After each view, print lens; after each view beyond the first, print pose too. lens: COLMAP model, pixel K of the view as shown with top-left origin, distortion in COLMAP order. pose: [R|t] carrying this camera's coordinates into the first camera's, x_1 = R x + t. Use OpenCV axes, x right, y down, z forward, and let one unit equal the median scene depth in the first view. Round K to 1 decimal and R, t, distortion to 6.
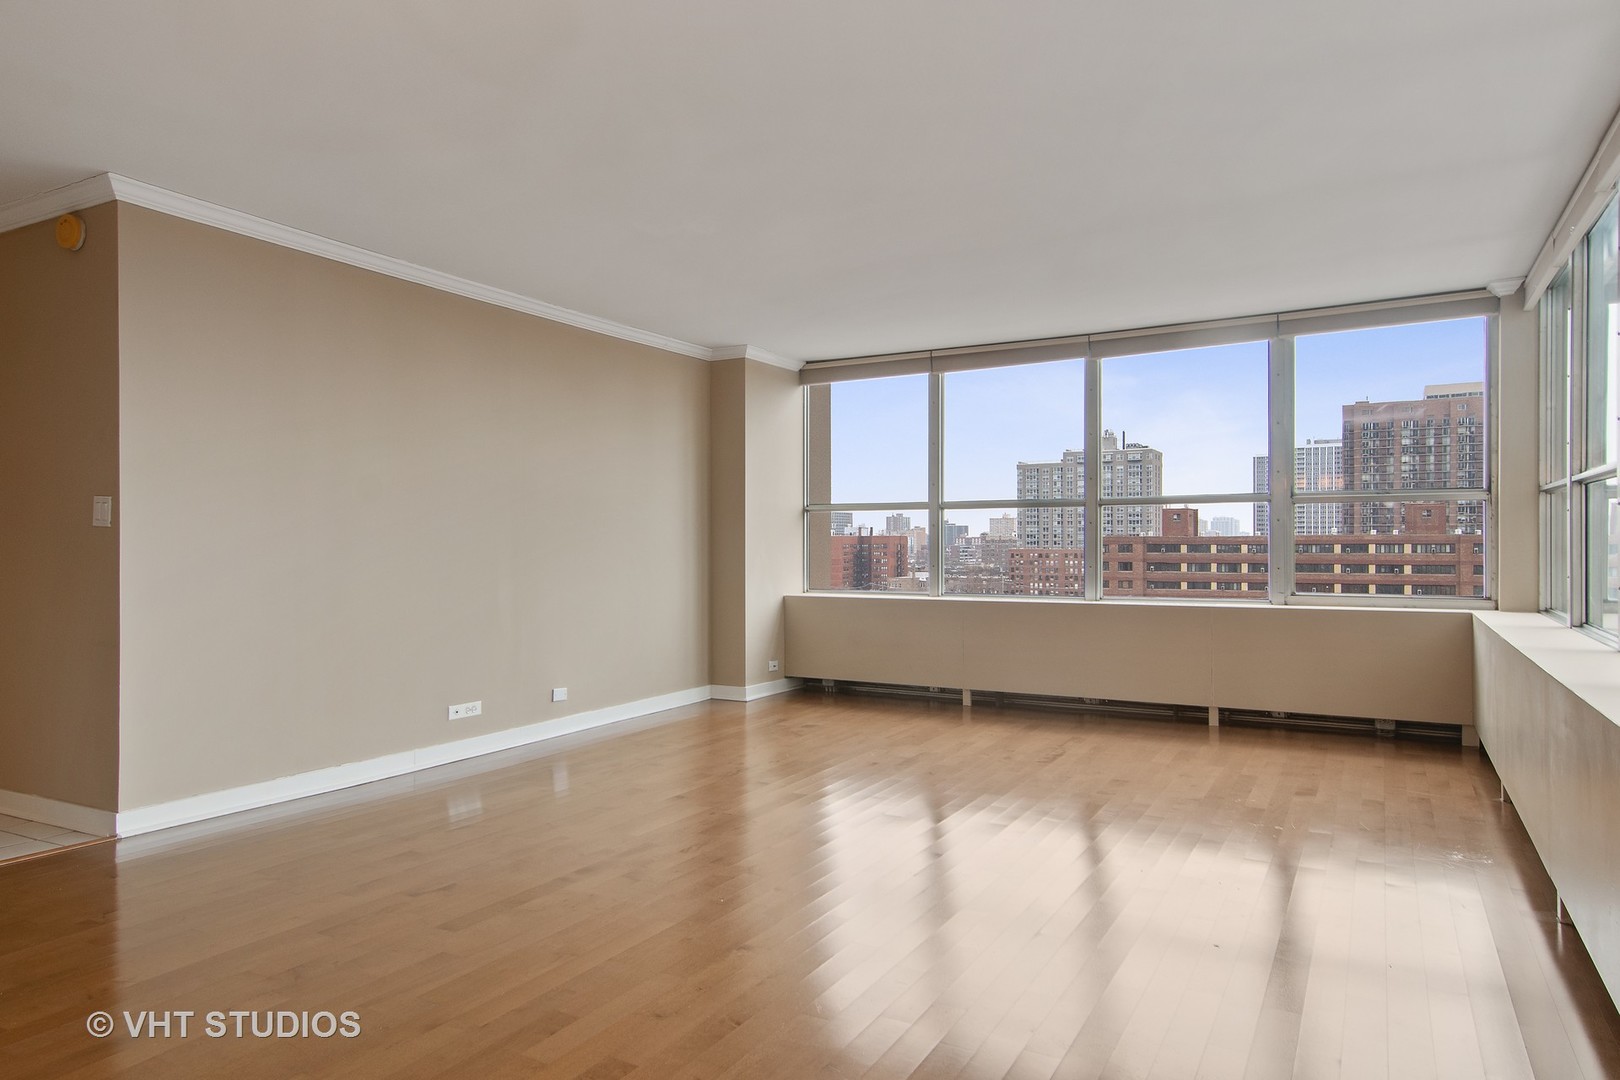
lens RADIAL K [[1017.7, 0, 810.0], [0, 1017.7, 540.0], [0, 0, 1]] dist [0.001735, -0.000080]
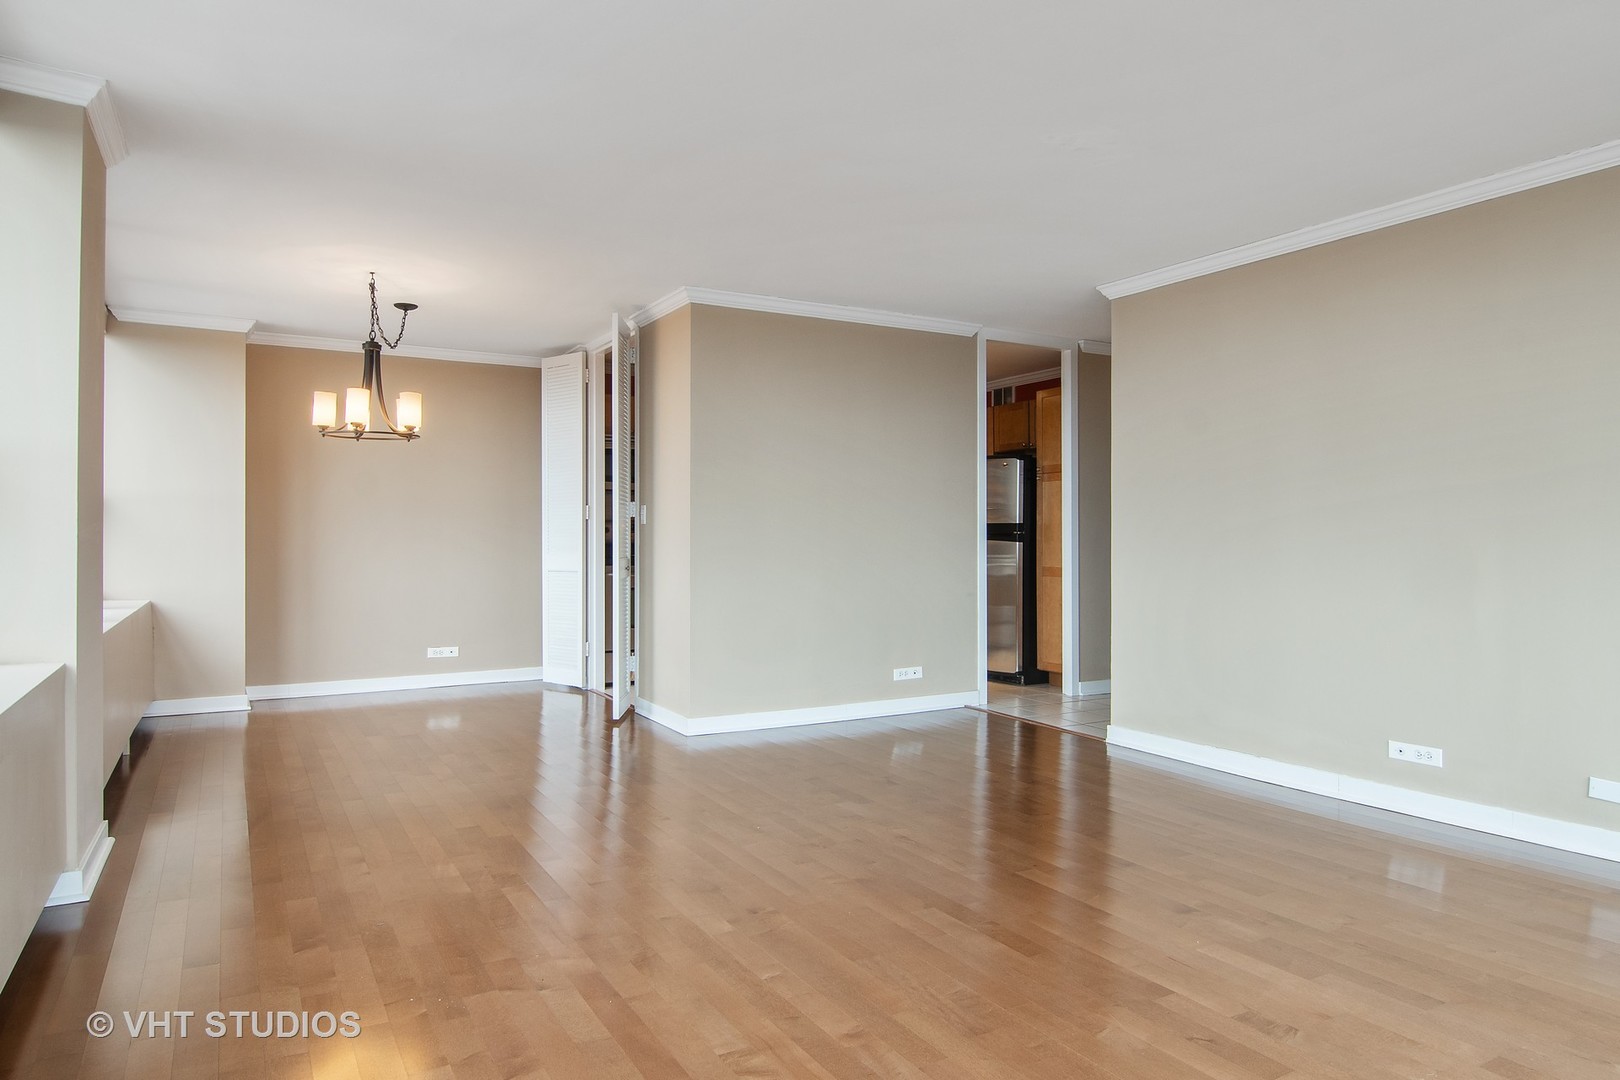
lens RADIAL K [[1017.7, 0, 810.0], [0, 1017.7, 540.0], [0, 0, 1]] dist [0.001735, -0.000080]
pose [[-0.523719, 0.003775, -0.851883, 0.600637], [0.002341, 0.999993, 0.002992, 0.001126], [0.851888, -0.000427, -0.523724, 1.080390]]
